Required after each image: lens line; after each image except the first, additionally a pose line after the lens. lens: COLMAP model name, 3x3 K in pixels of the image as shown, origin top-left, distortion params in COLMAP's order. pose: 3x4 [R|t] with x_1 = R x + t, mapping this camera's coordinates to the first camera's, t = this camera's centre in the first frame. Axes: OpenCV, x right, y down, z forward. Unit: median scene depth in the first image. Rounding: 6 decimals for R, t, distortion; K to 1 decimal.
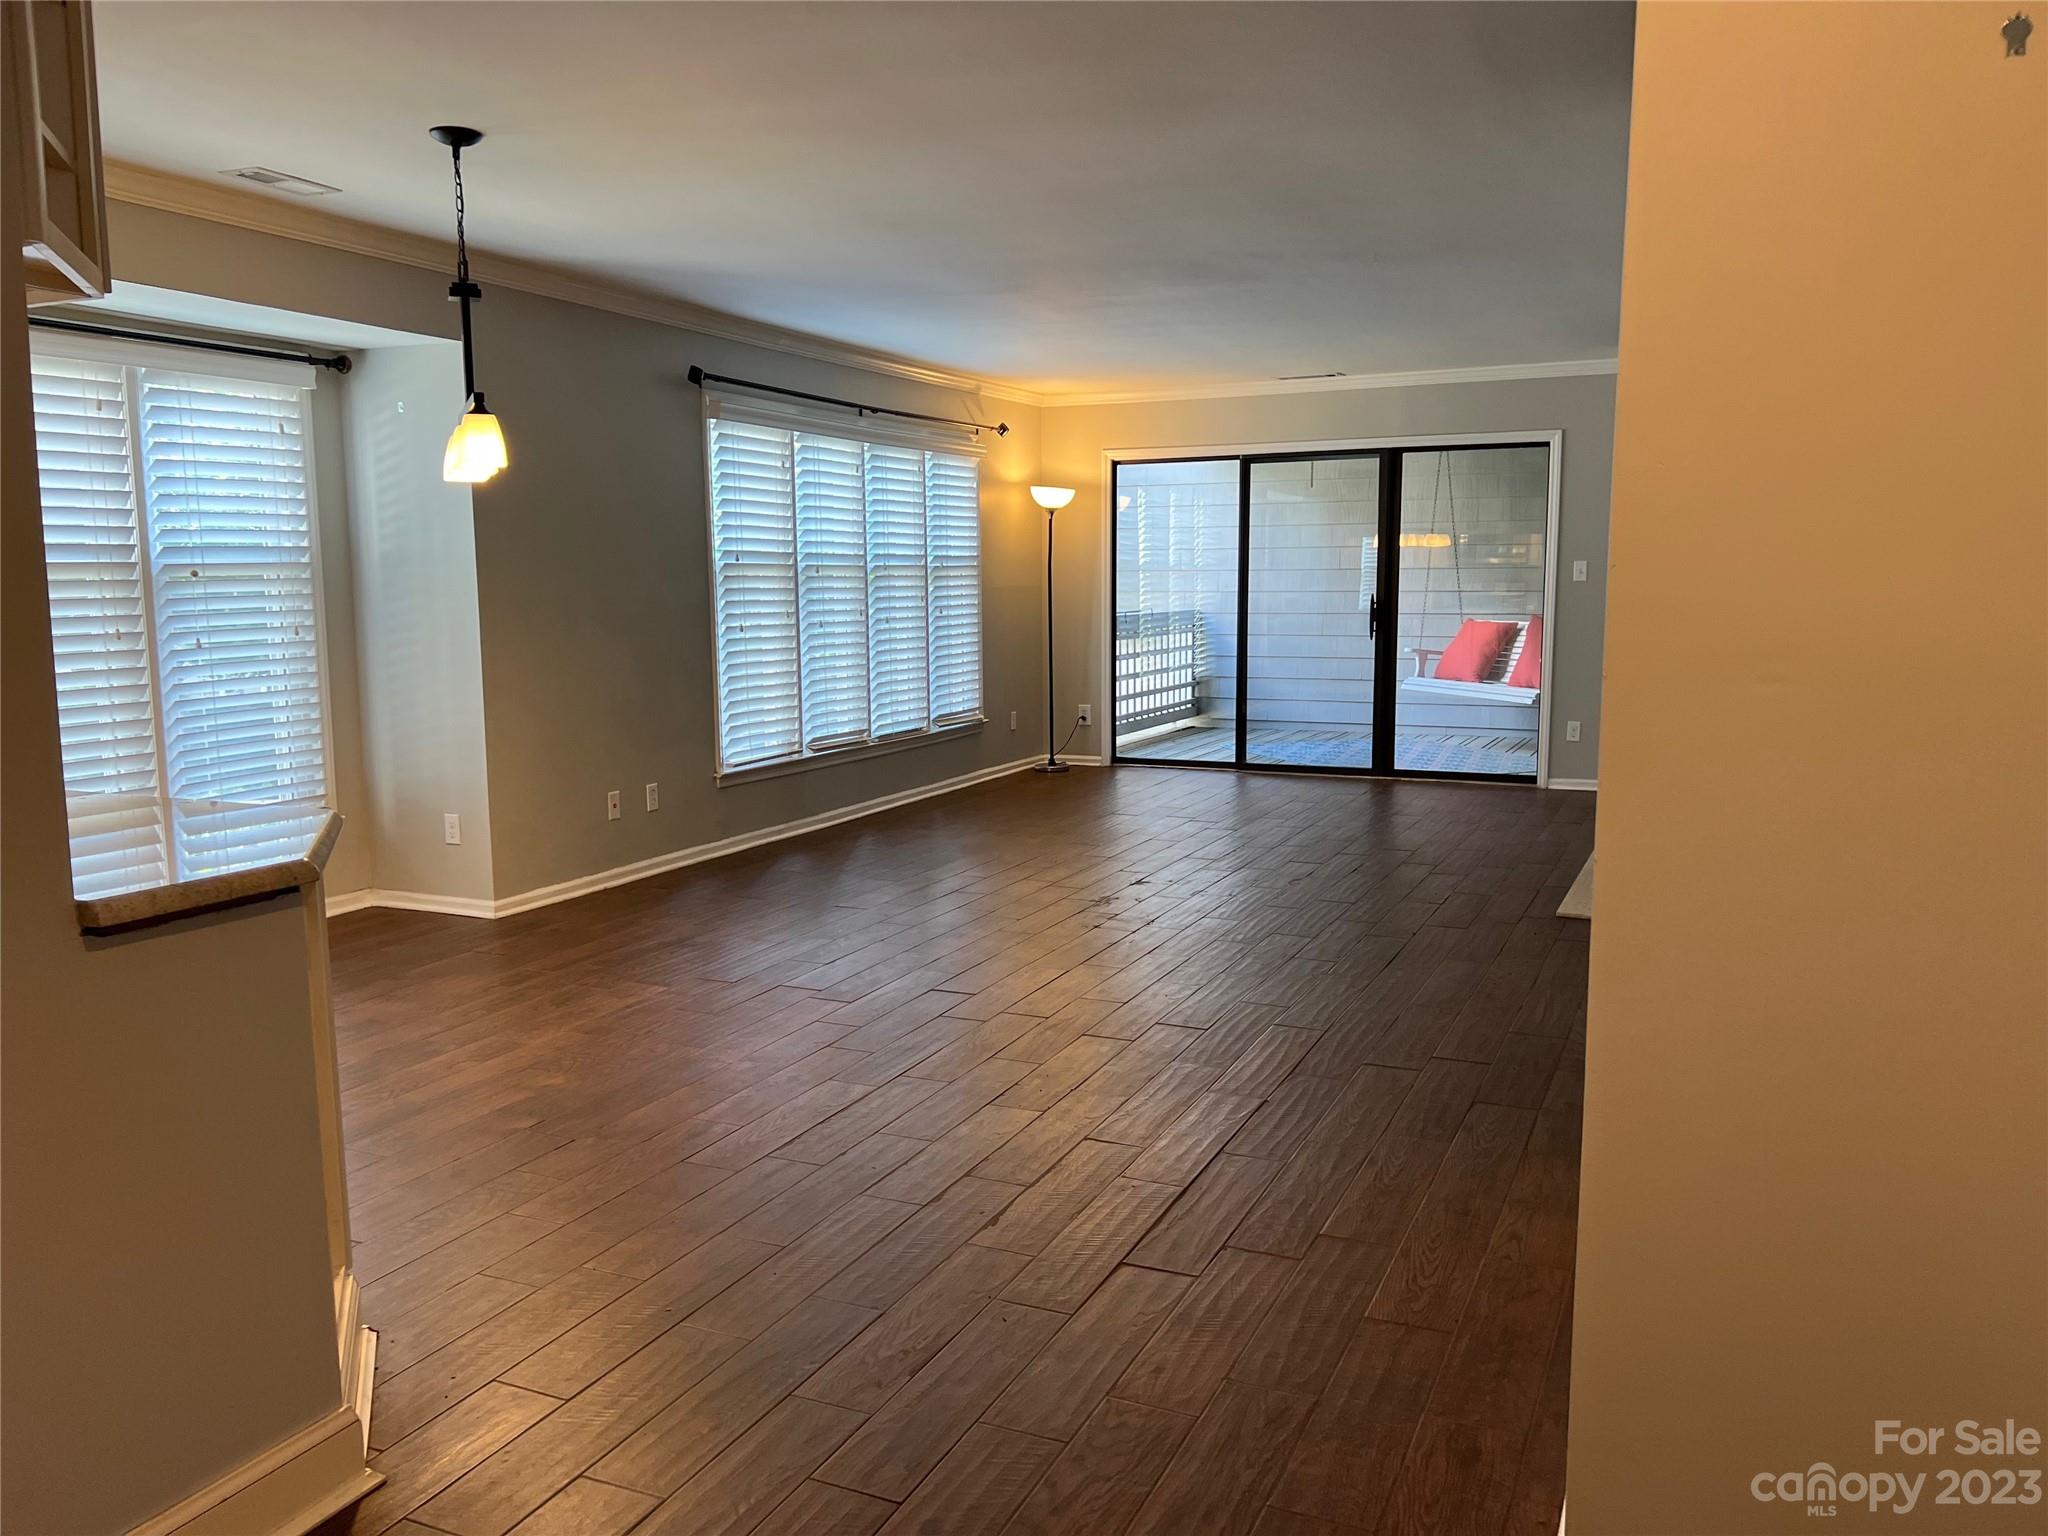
lens RADIAL K [[1539.1, 0, 1029.8], [0, 1539.1, 785.0], [0, 0, 1]] dist [0.061353, -0.074174]
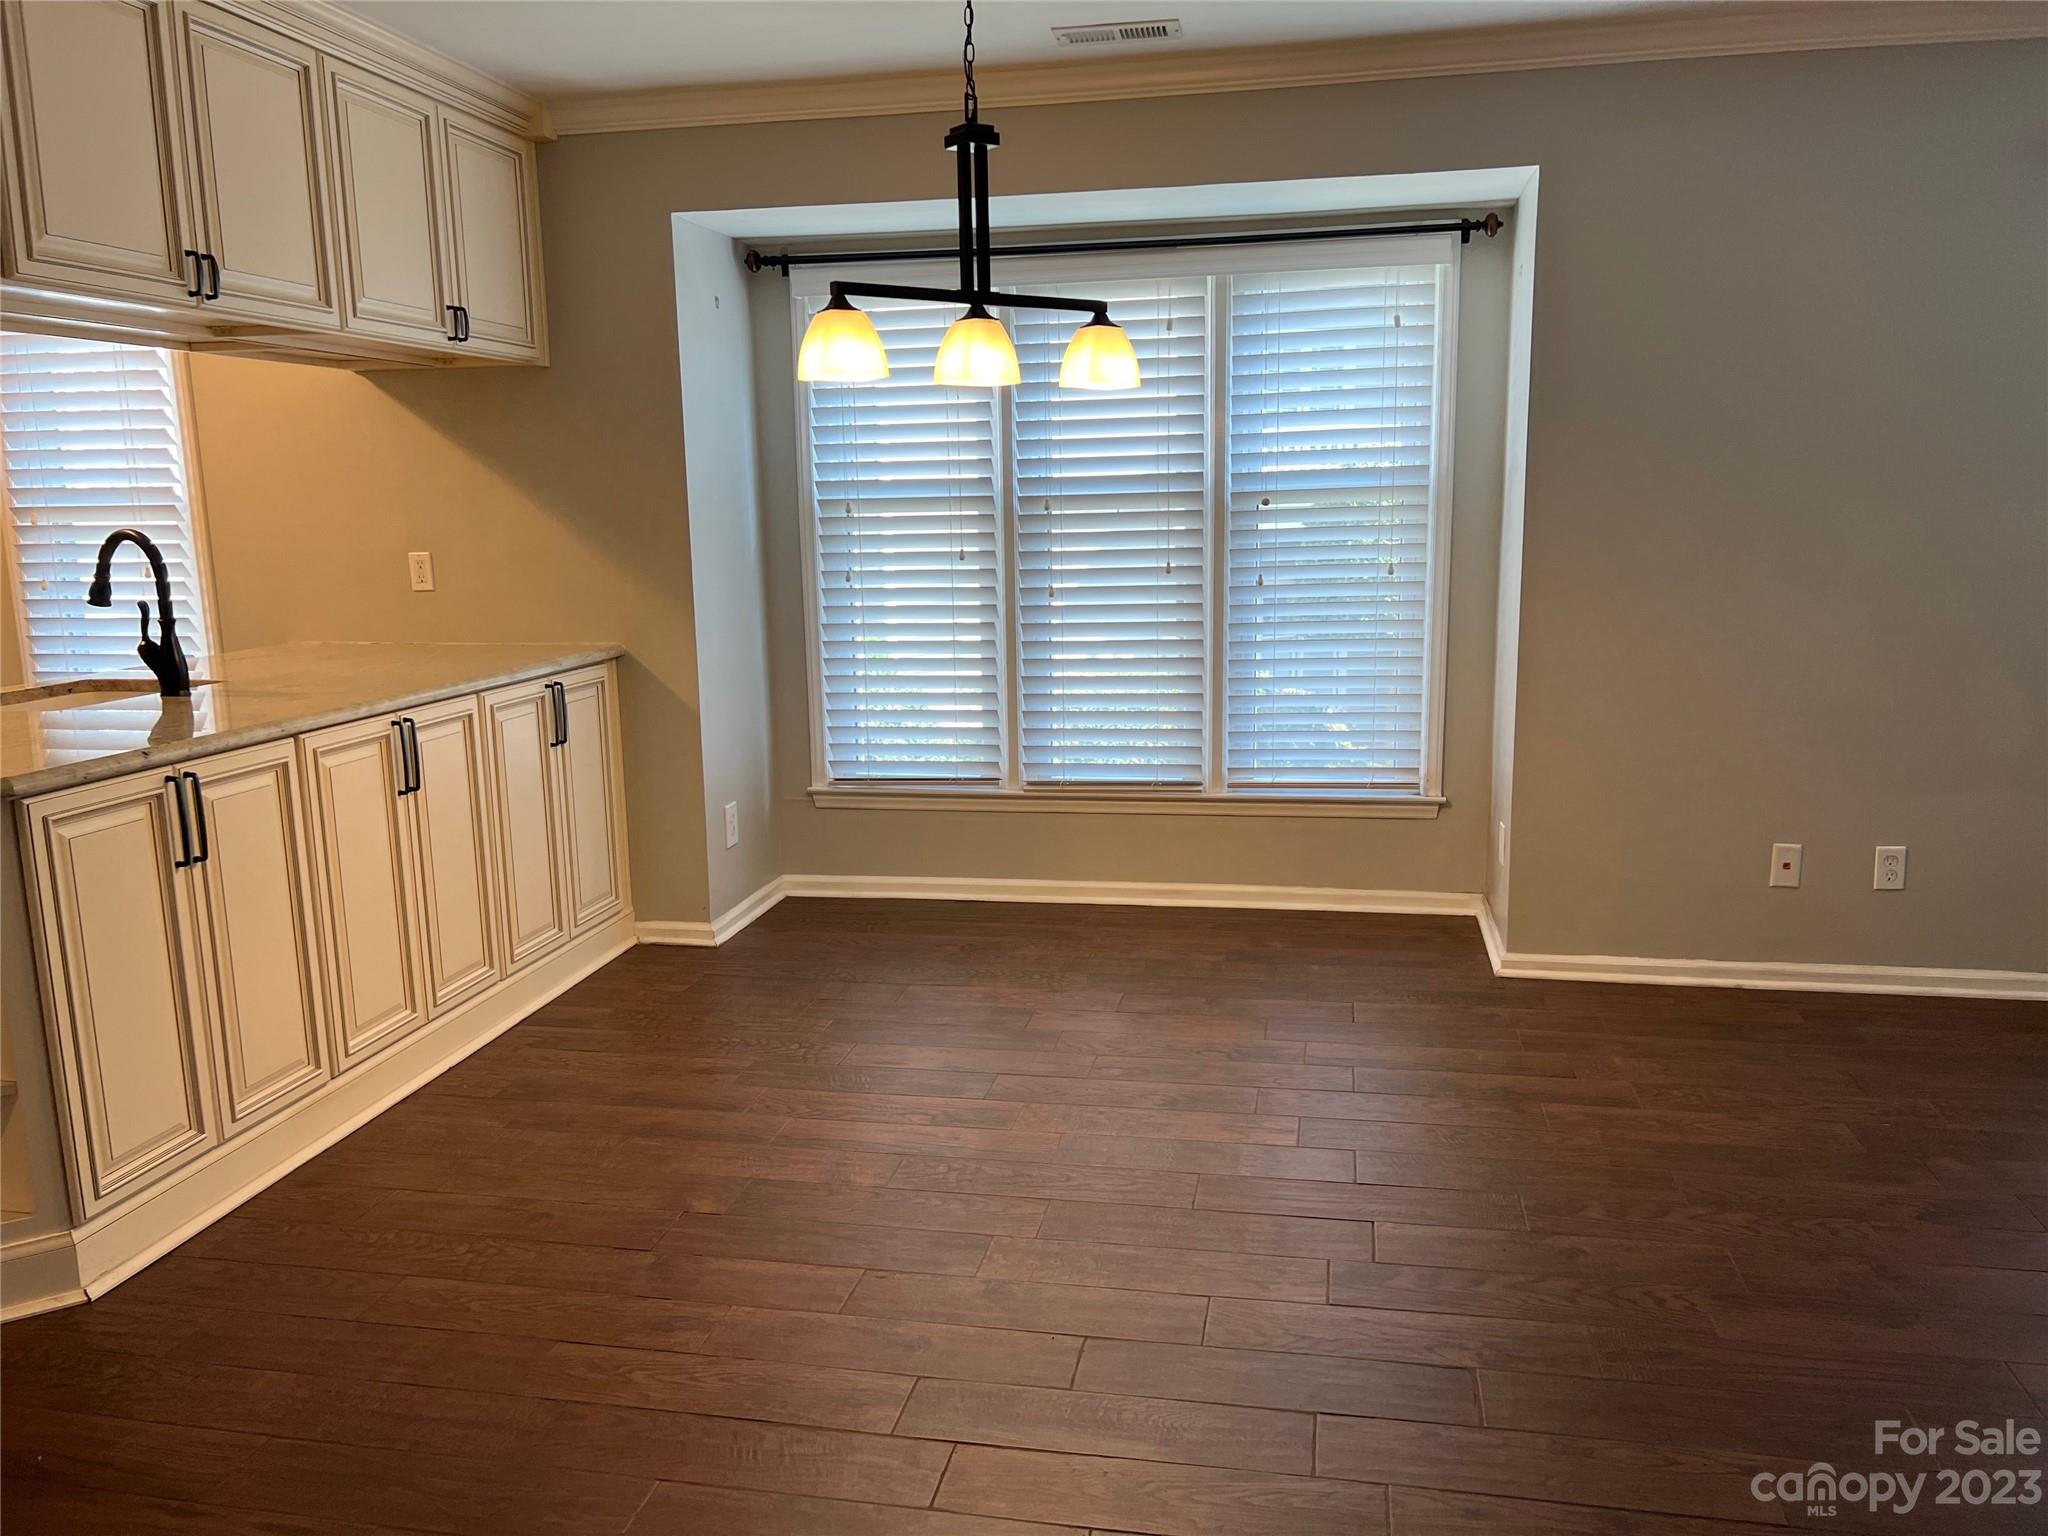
lens RADIAL K [[1539.1, 0, 1030.4], [0, 1539.1, 766.7], [0, 0, 1]] dist [0.061353, -0.074174]
pose [[0.228970, 0.173213, -0.957899, 0.254287], [-0.115336, 0.981937, 0.149990, -0.083967], [0.966577, 0.076137, 0.244811, 0.537403]]
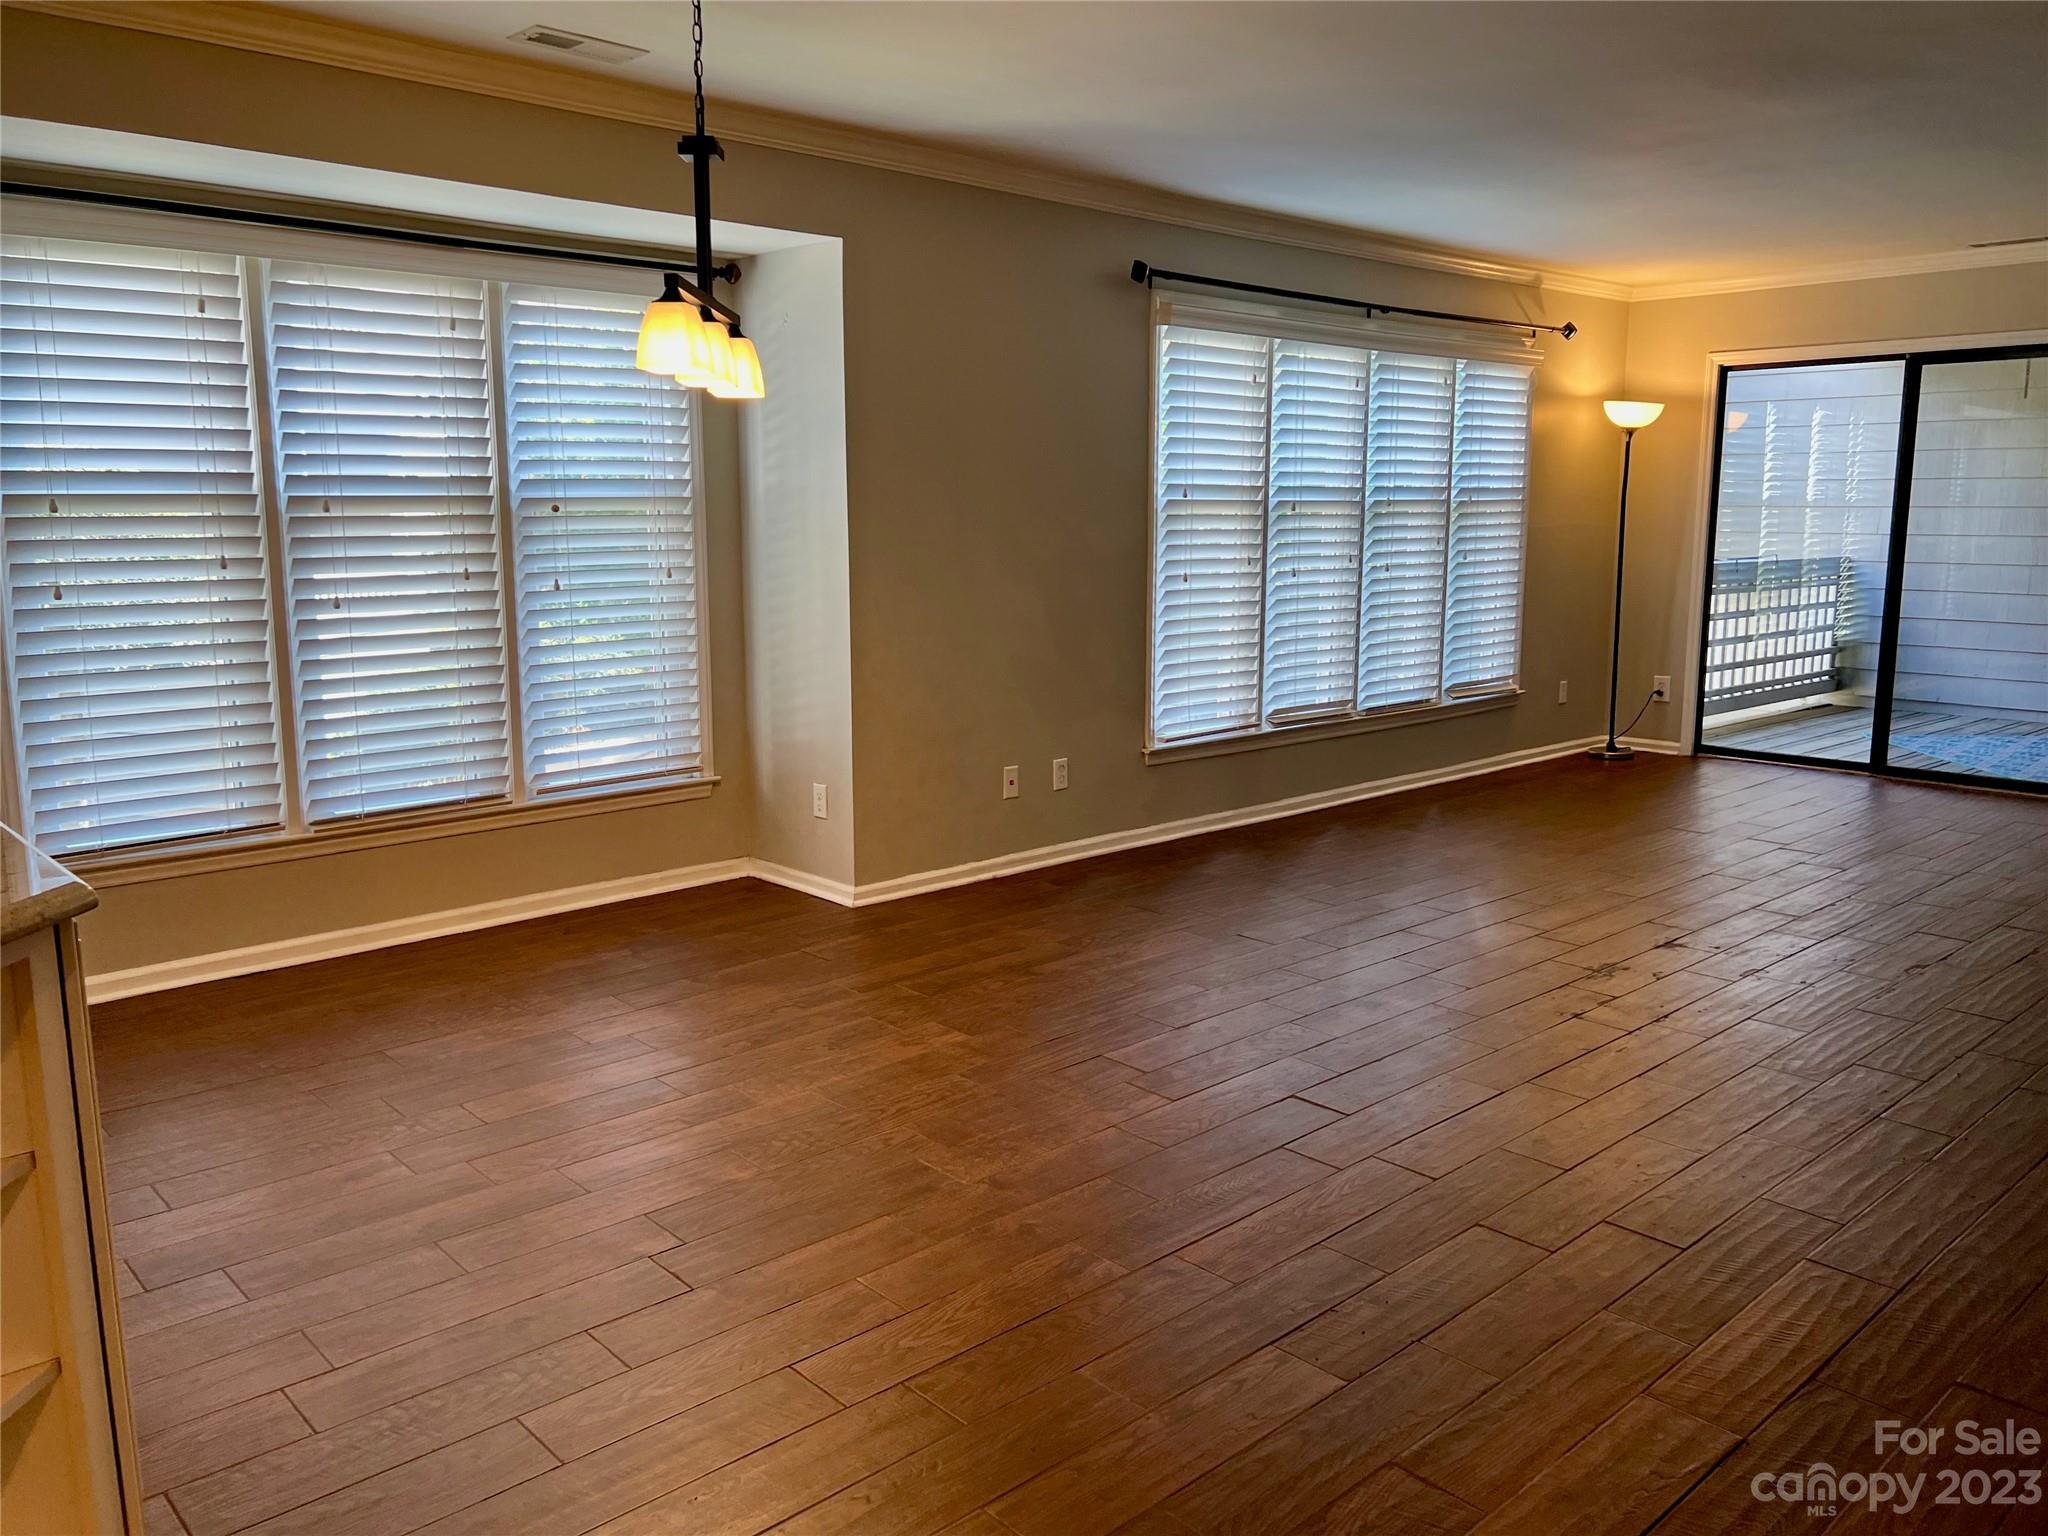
lens RADIAL K [[1539.1, 0, 1047.8], [0, 1539.1, 738.7], [0, 0, 1]] dist [0.061353, -0.074174]
pose [[0.925364, 0.063994, -0.373638, 0.065884], [-0.058851, 0.997949, 0.025170, -0.032886], [0.374483, -0.001303, 0.927233, 0.213399]]
